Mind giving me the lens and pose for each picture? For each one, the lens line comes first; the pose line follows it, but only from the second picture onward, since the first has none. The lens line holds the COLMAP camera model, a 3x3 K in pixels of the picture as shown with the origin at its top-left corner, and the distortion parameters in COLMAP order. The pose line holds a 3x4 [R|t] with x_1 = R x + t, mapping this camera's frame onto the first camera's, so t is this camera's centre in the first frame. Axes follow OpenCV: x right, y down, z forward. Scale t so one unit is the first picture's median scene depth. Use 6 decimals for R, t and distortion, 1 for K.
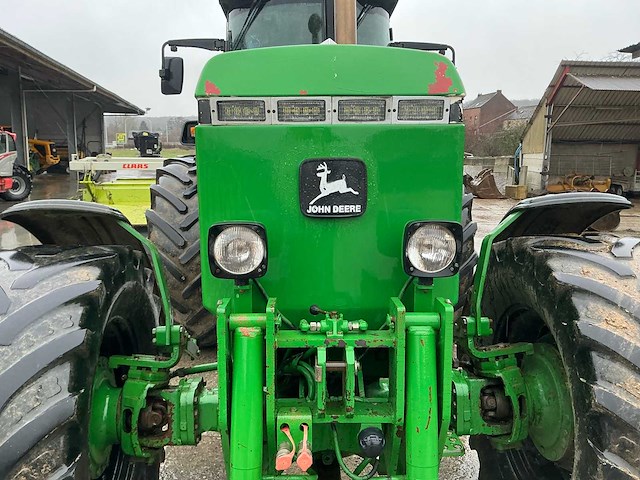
lens RADIAL K [[528.6, 0, 320.0], [0, 528.6, 240.0], [0, 0, 1]] dist [0.164496, -0.327530]
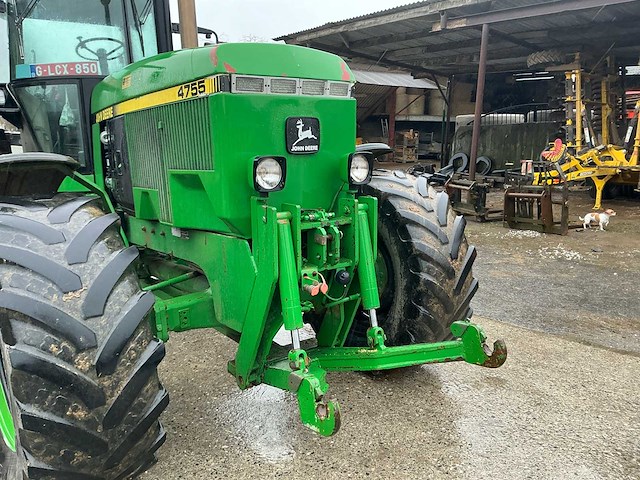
lens RADIAL K [[528.6, 0, 320.0], [0, 528.6, 240.0], [0, 0, 1]] dist [0.164496, -0.327530]
pose [[0.809814, -0.115453, 0.575215, -0.654919], [0.088770, 0.993271, 0.074387, 0.075753], [-0.579932, -0.009178, 0.814613, -0.268318]]
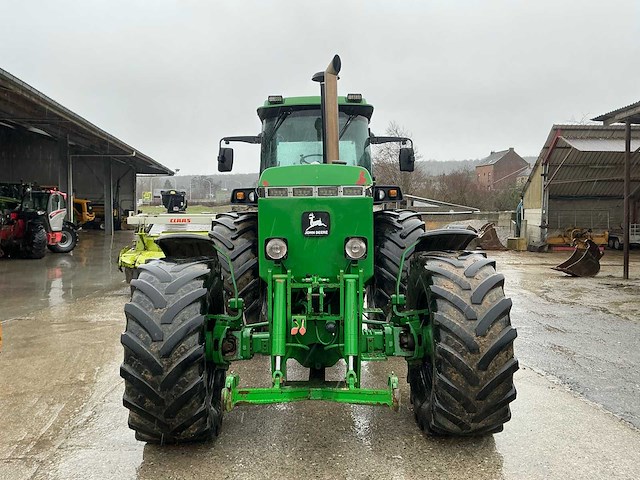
lens RADIAL K [[528.6, 0, 320.0], [0, 528.6, 240.0], [0, 0, 1]] dist [0.164496, -0.327530]
pose [[0.999398, -0.003627, -0.034495, 0.088344], [0.000063, 0.994706, -0.102758, 0.154216], [0.034685, 0.102694, 0.994108, -0.952207]]
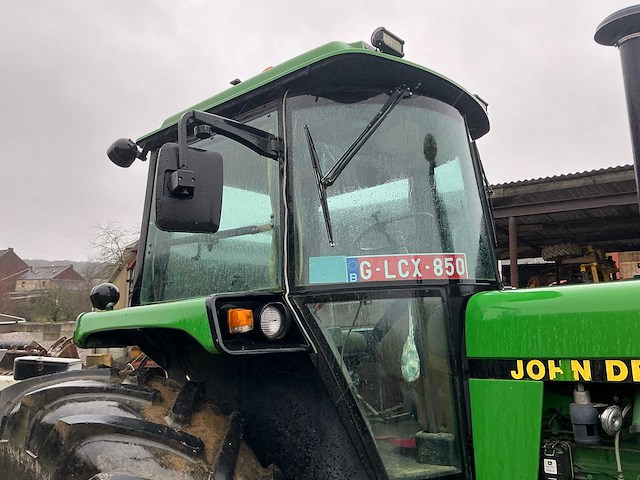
lens RADIAL K [[528.6, 0, 320.0], [0, 528.6, 240.0], [0, 0, 1]] dist [0.164496, -0.327530]
pose [[0.652351, 0.094564, 0.751995, -1.062053], [0.128997, 0.963857, -0.233110, -0.321990], [-0.746859, 0.249075, 0.616574, 1.388029]]
